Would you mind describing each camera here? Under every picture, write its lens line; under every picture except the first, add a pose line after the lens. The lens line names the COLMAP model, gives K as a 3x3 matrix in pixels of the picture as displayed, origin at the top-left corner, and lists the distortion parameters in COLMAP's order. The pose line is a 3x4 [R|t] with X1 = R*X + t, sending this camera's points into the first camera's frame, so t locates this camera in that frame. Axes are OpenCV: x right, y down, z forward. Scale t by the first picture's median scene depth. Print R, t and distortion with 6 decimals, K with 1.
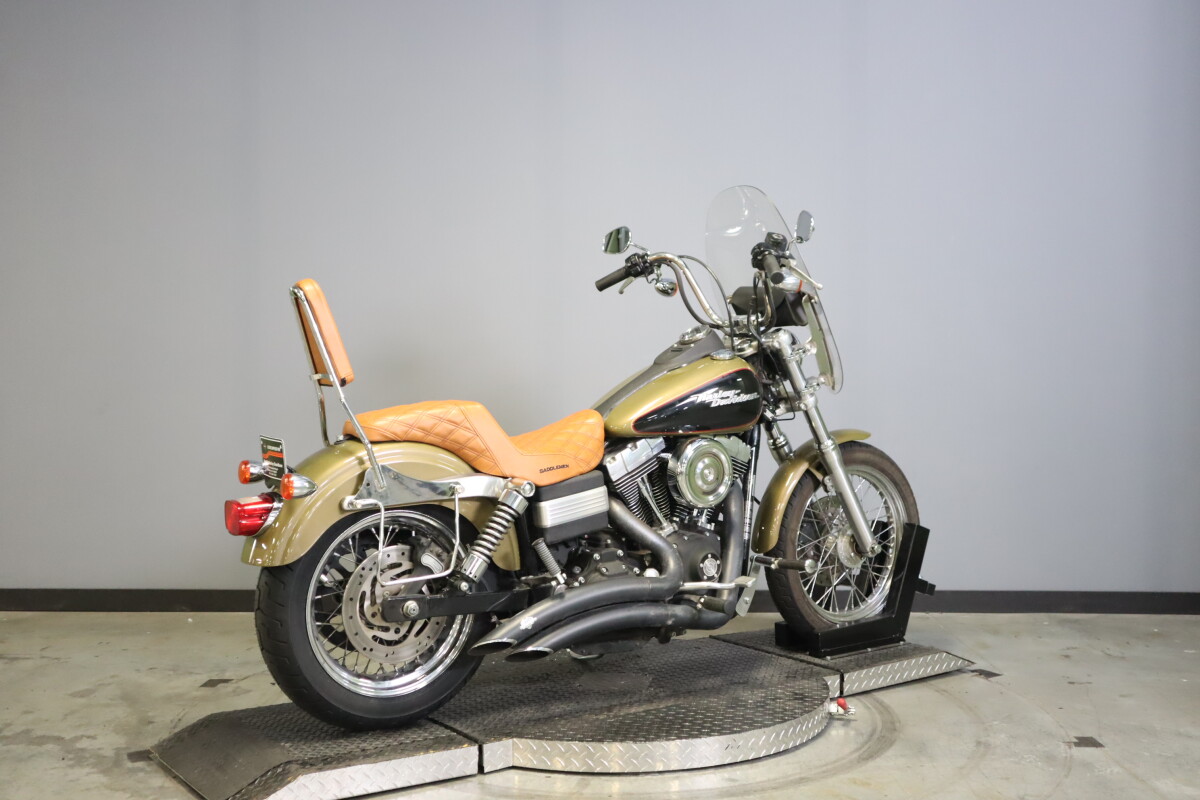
lens RADIAL K [[1330.6, 0, 600.0], [0, 1330.6, 400.0], [0, 0, 1]] dist [0.011210, 0.001852]
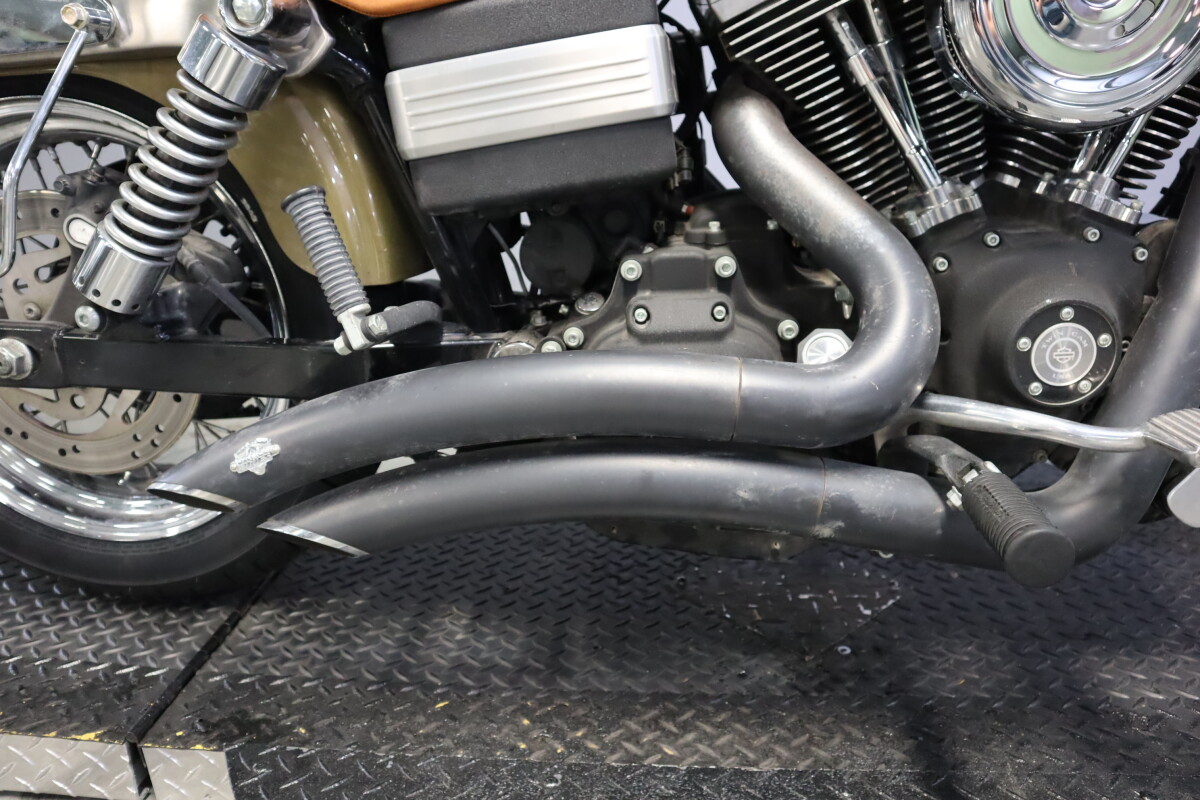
lens RADIAL K [[875.1, 0, 600.0], [0, 875.1, 400.0], [0, 0, 1]] dist [-0.061900, -0.000863]
pose [[0.774575, 0.187990, -0.603898, 0.119368], [-0.011951, 0.958987, 0.283200, 0.087536], [0.632369, -0.212142, 0.745054, 0.822773]]
